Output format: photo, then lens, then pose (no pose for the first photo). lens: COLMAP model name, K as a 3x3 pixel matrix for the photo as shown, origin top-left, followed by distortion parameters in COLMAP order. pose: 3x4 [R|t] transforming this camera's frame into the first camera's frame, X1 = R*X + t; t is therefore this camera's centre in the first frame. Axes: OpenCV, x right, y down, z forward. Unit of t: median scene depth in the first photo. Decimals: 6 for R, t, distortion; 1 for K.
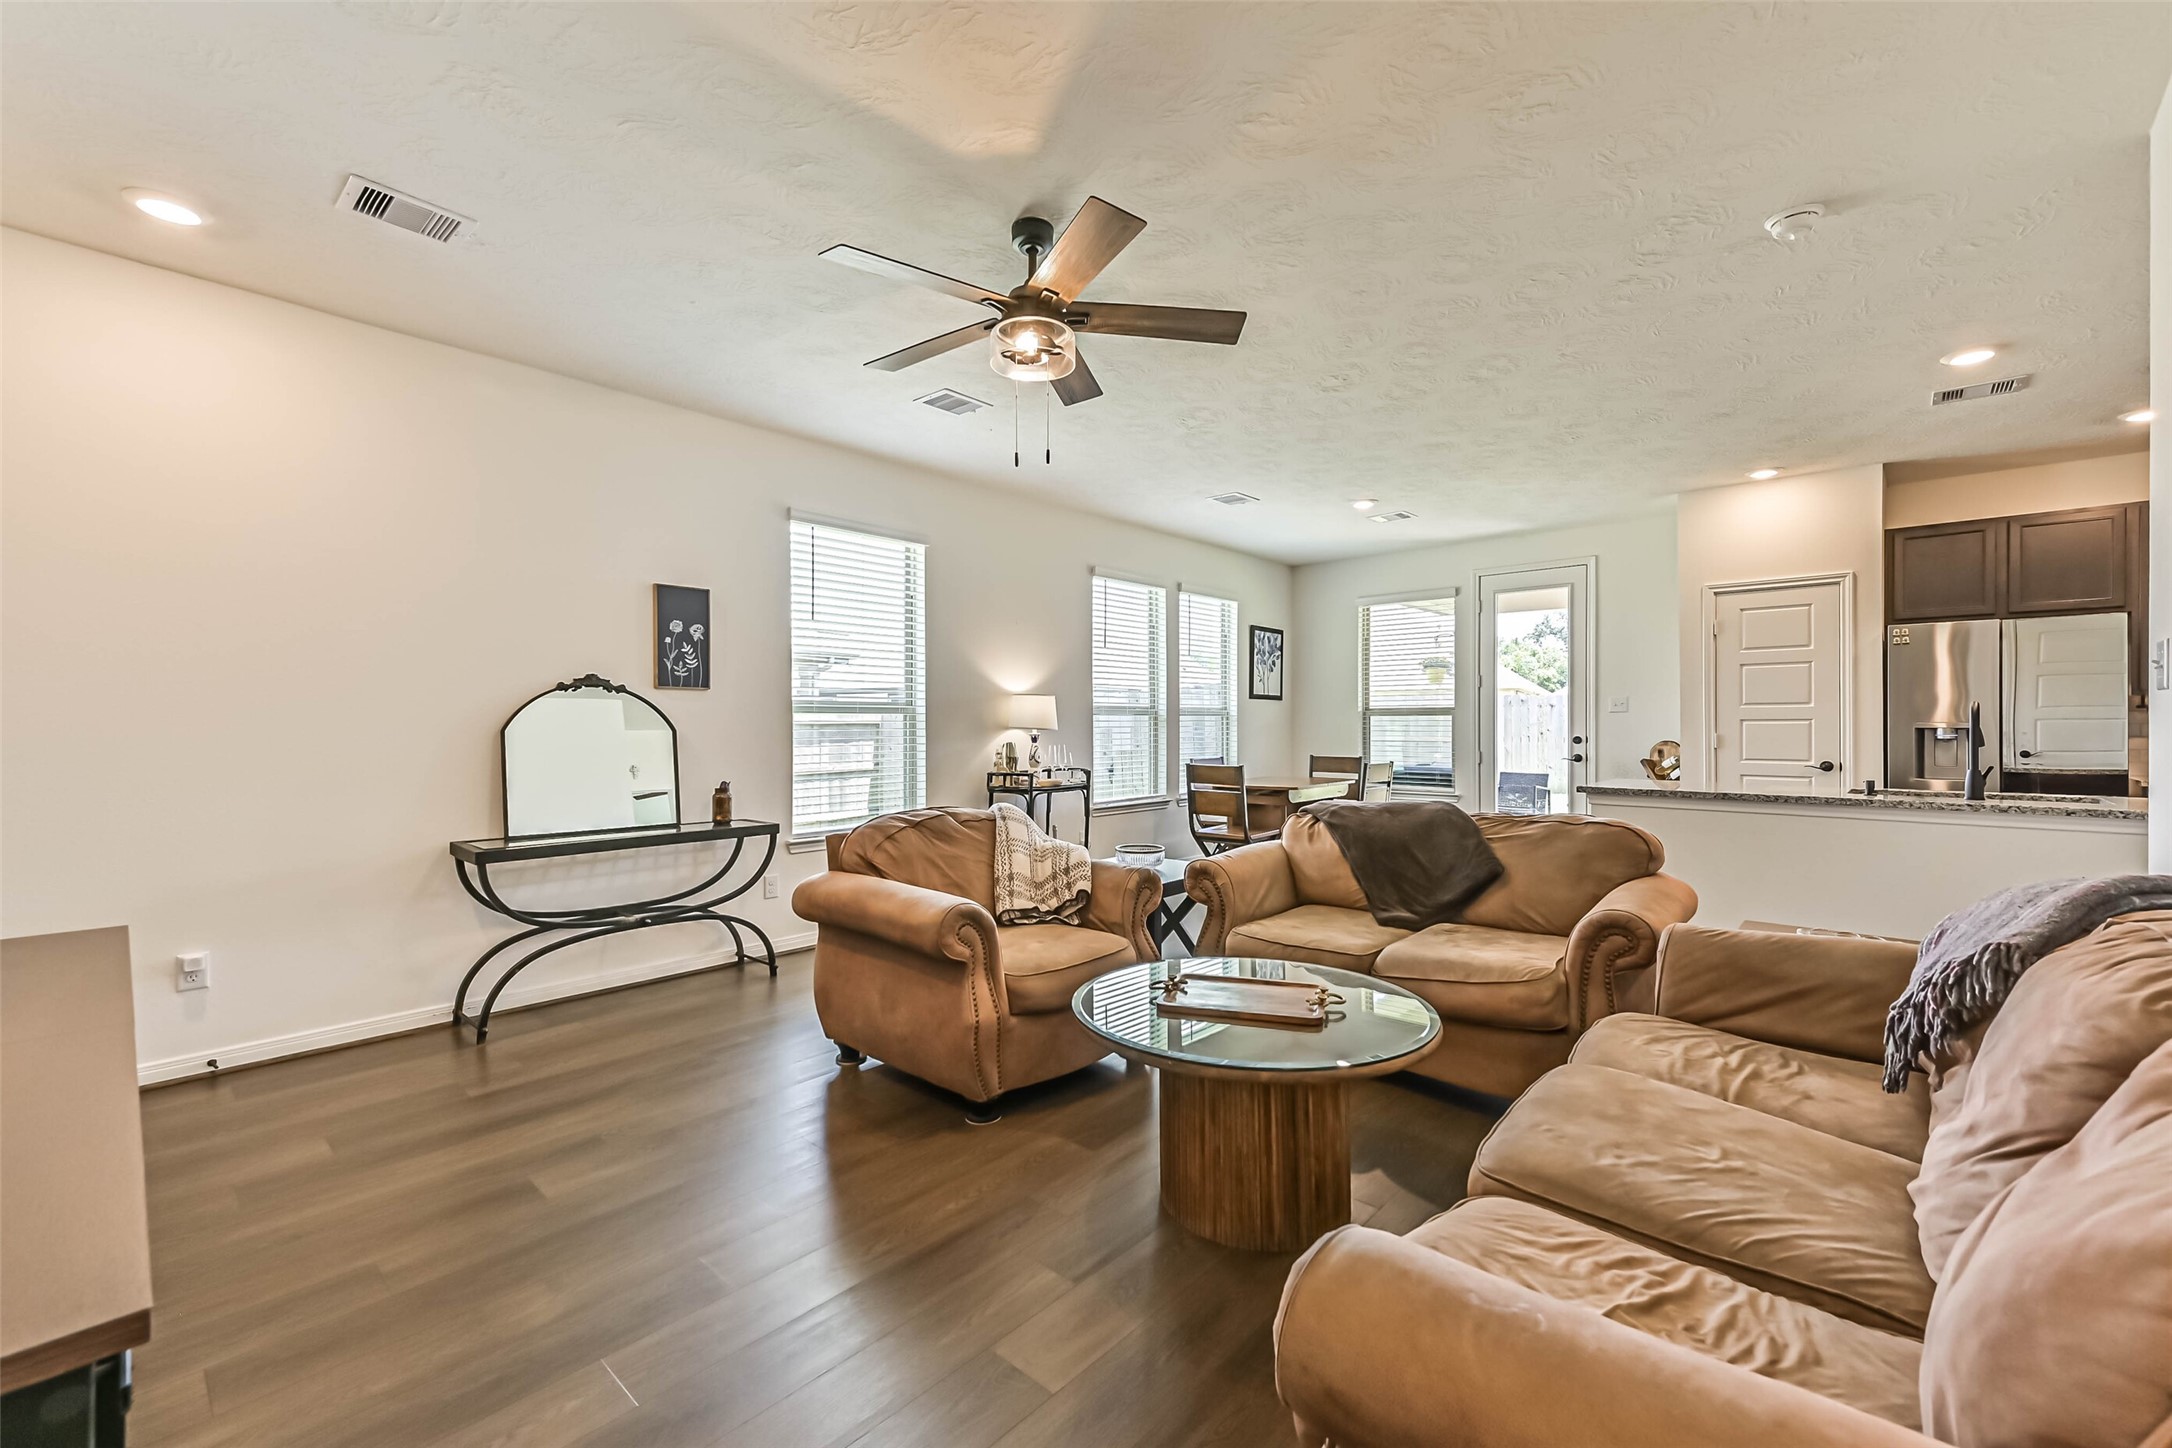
lens RADIAL K [[898.2, 0, 1080.1], [0, 898.2, 715.6], [0, 0, 1]] dist [0.010617, -0.000302]
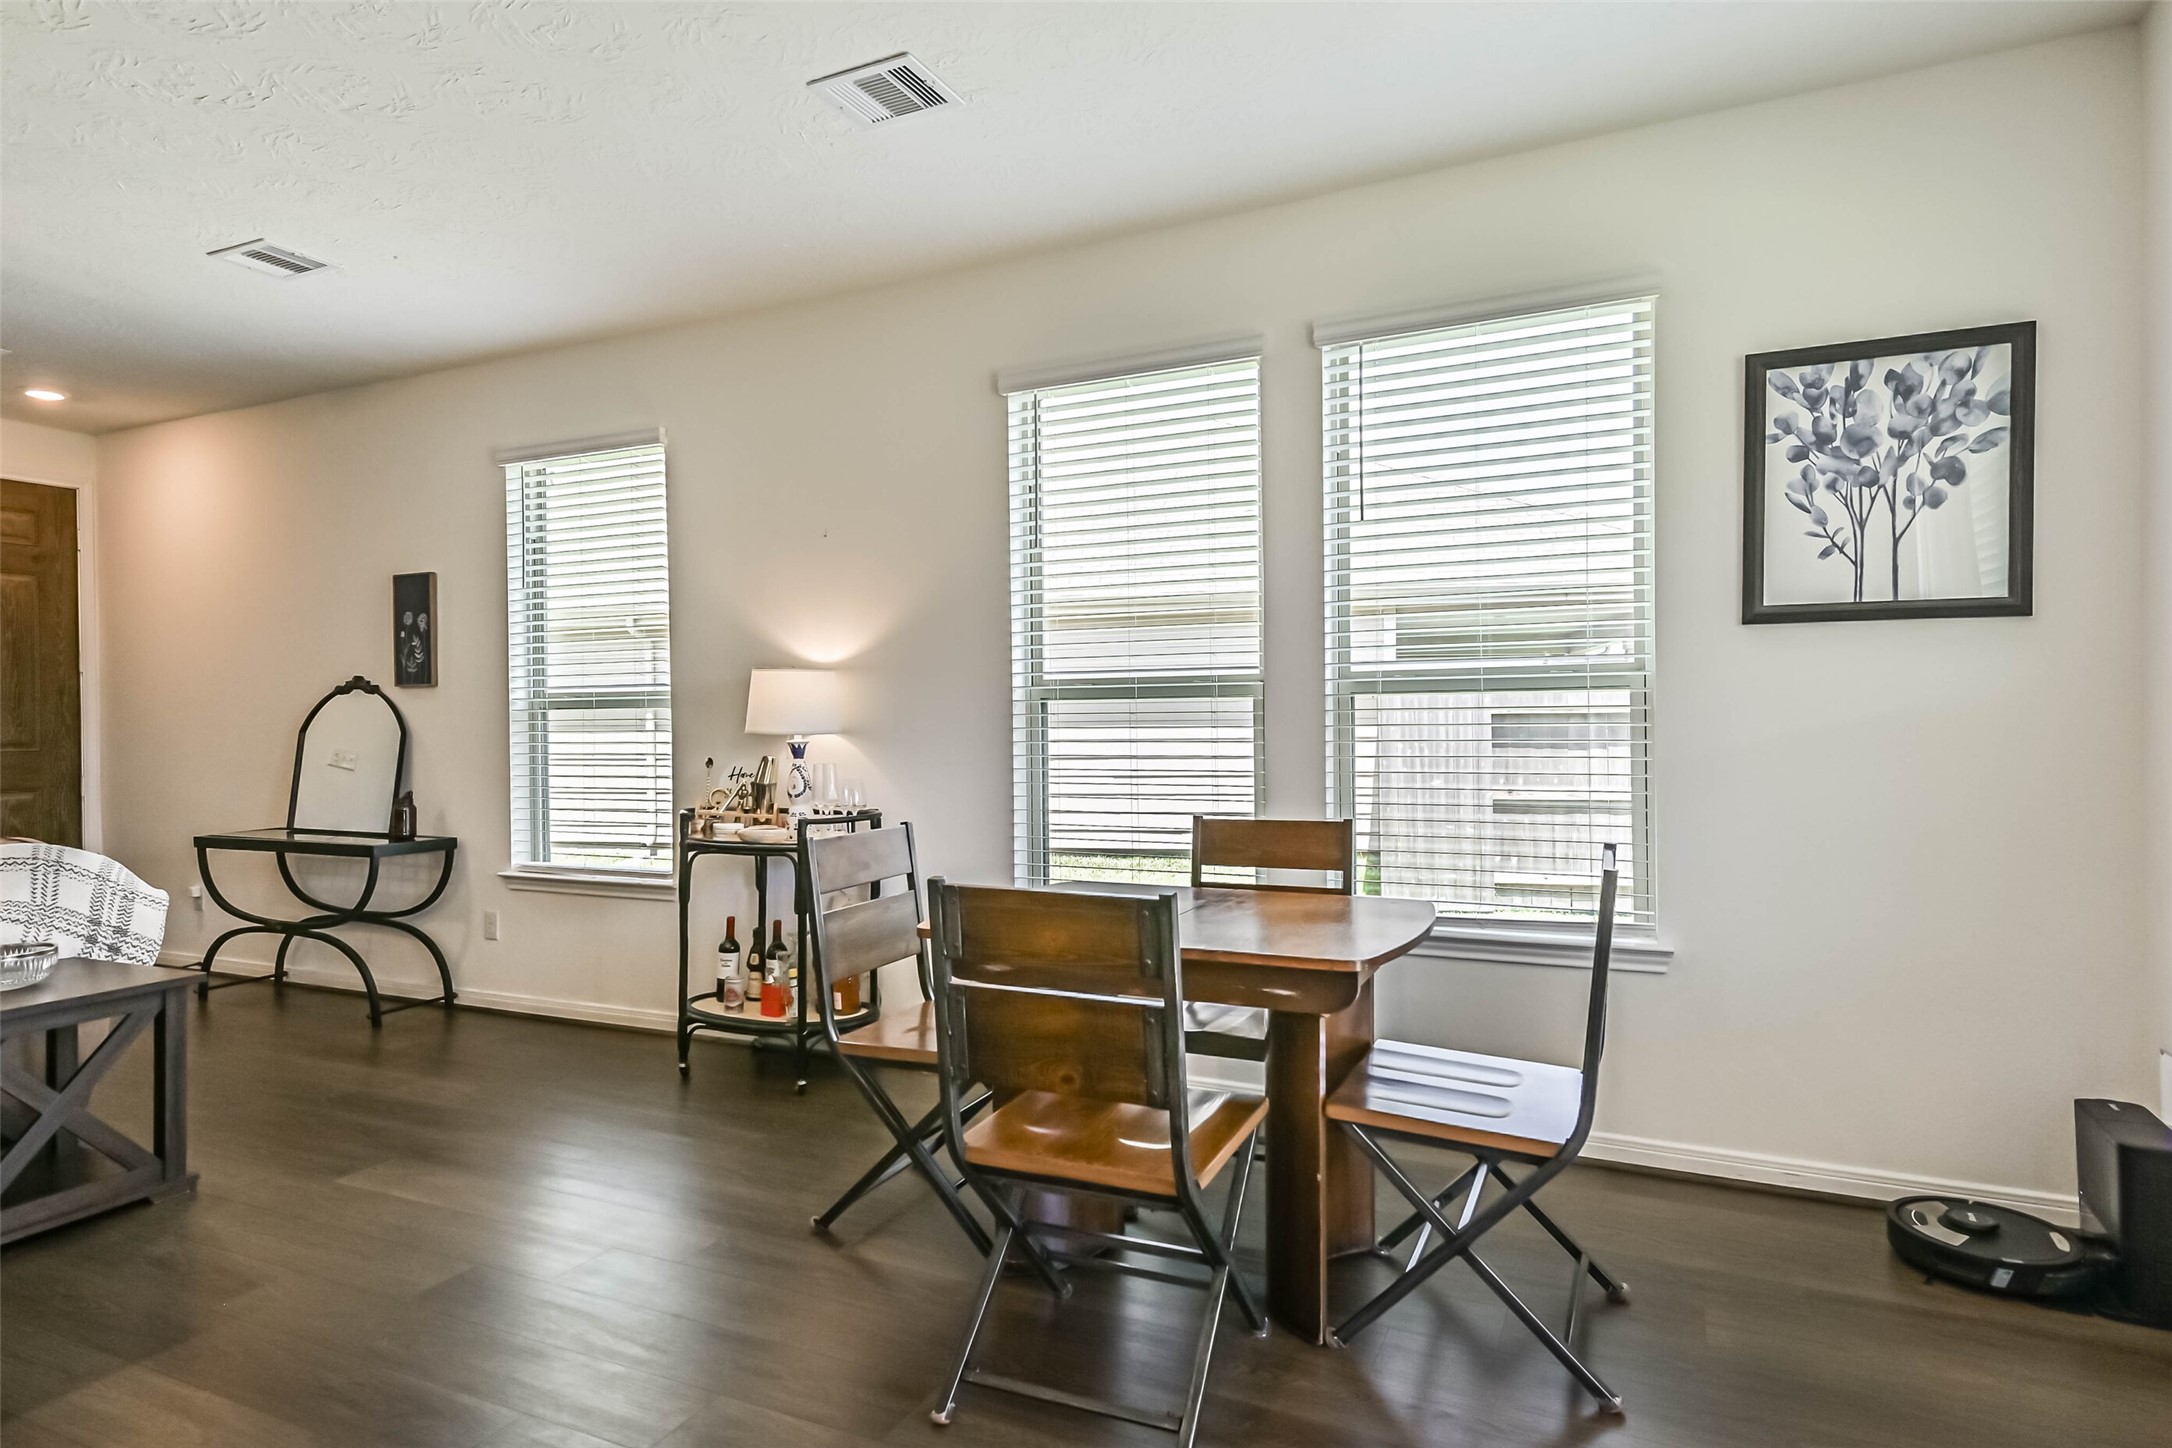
lens RADIAL K [[1207.5, 0, 1088.9], [0, 1207.5, 724.7], [0, 0, 1]] dist [0.026562, -0.003843]
pose [[0.282534, 0.004115, -0.959248, 0.707785], [0.018443, 0.999783, 0.009721, 0.007090], [0.959080, -0.020438, 0.282397, 1.000738]]
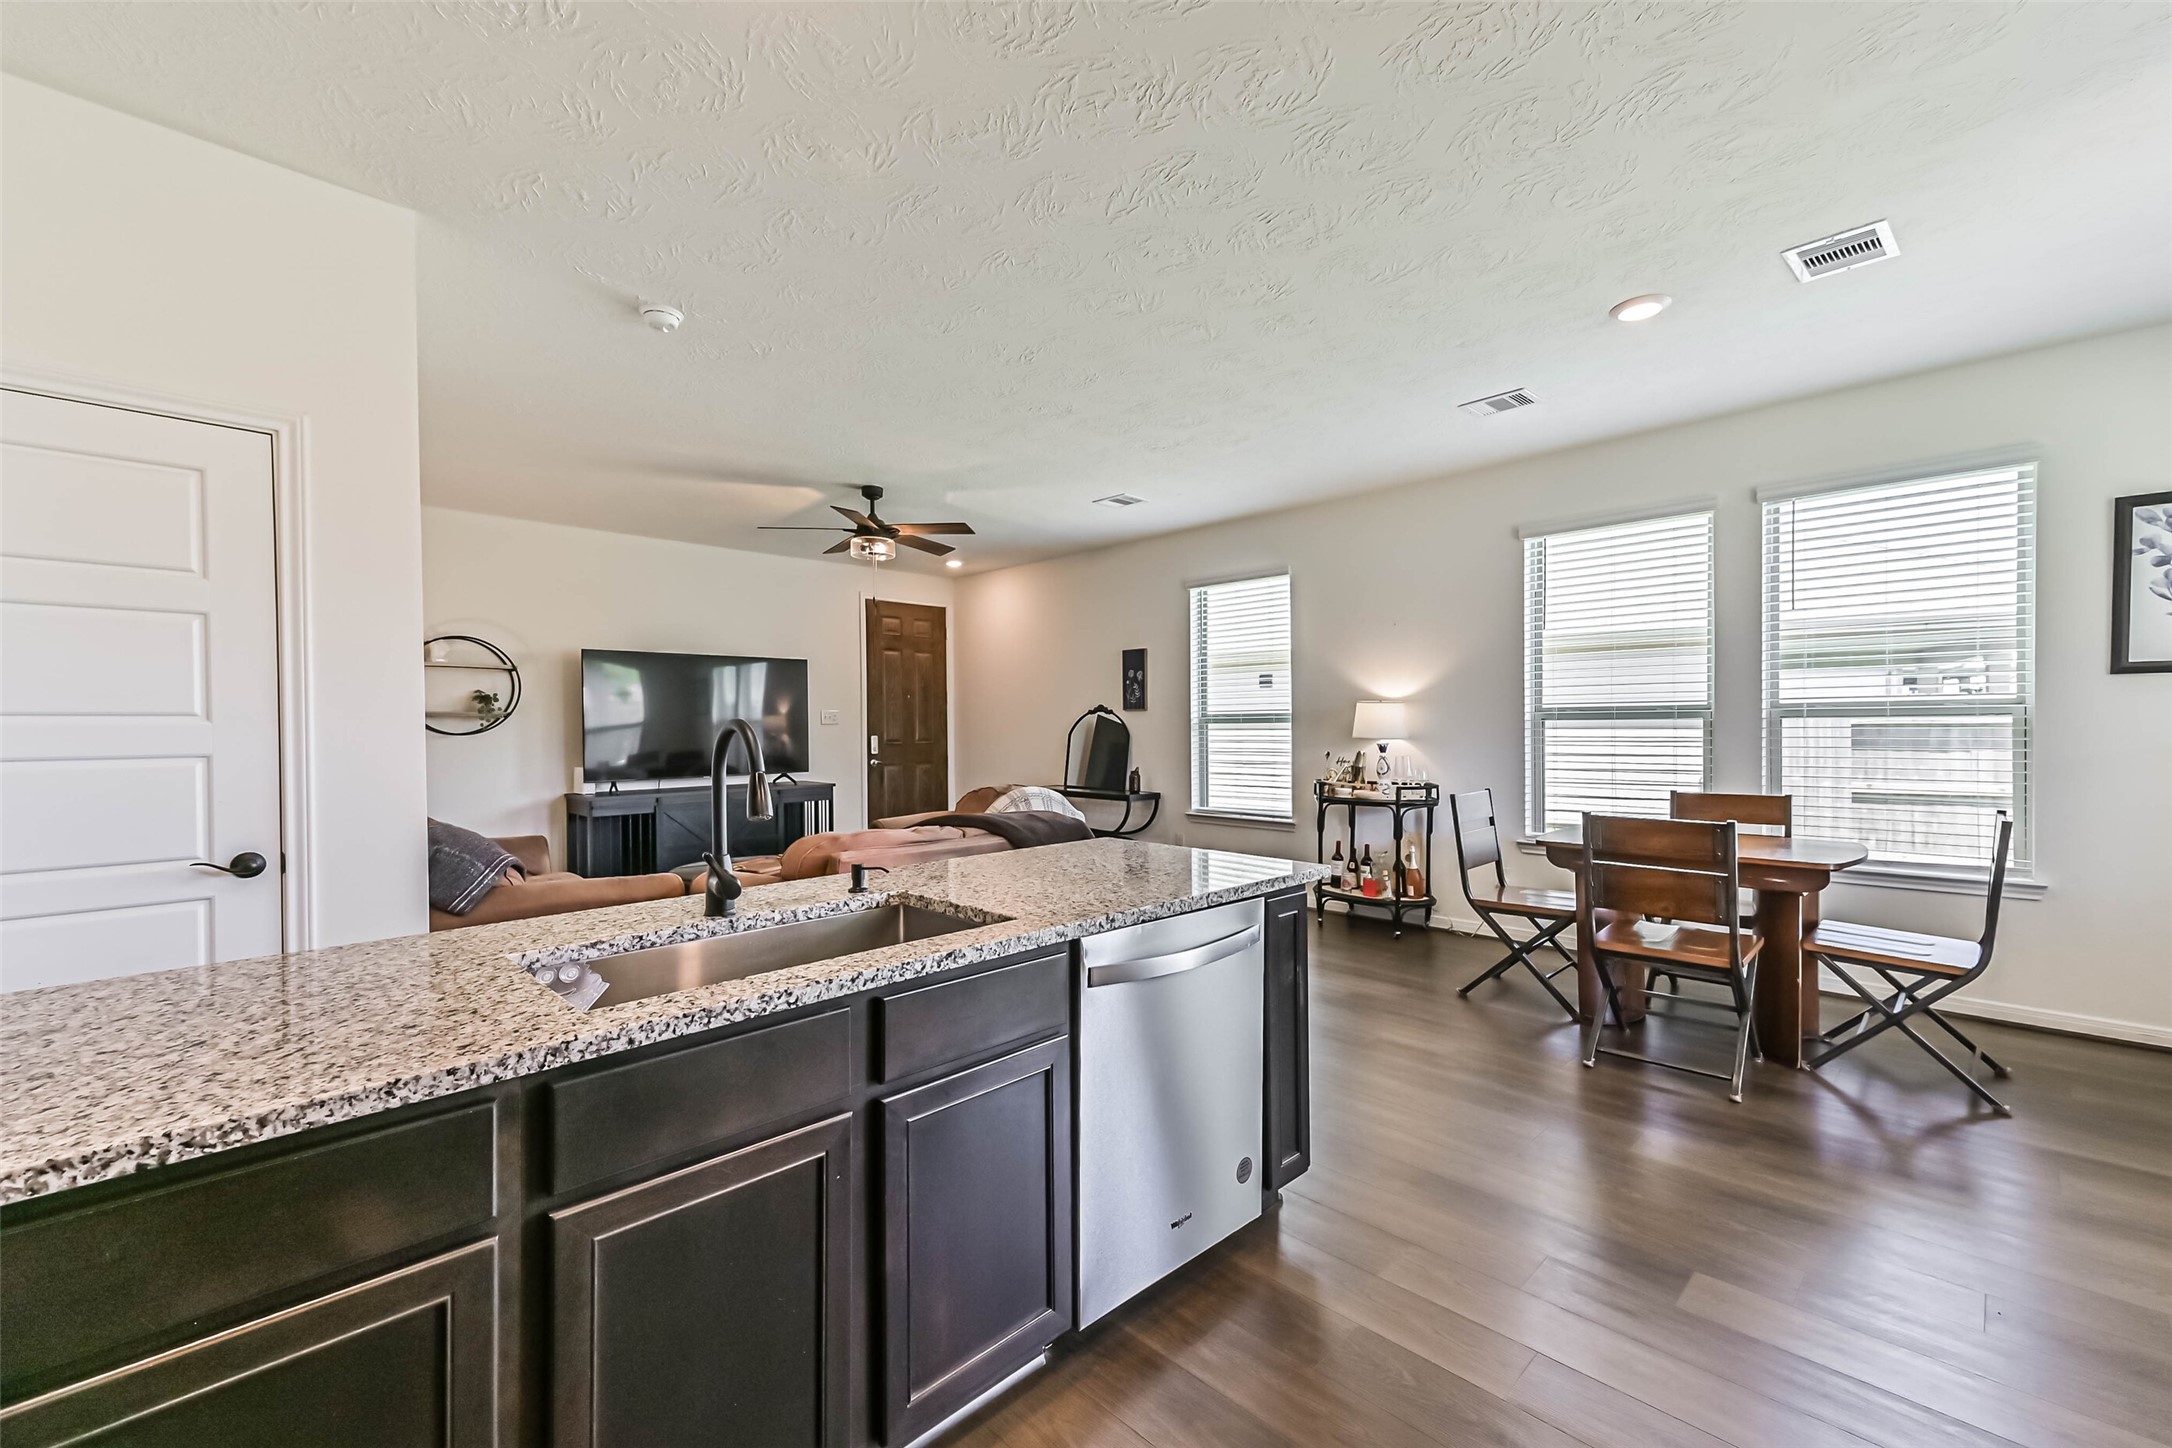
lens RADIAL K [[900.1, 0, 1086.8], [0, 900.1, 734.3], [0, 0, 1]] dist [0.028978, -0.006002]
pose [[-0.065906, 0.013407, -0.997736, 0.939402], [0.017287, 0.999775, 0.012292, -0.005736], [0.997676, -0.016437, -0.066123, 0.784188]]
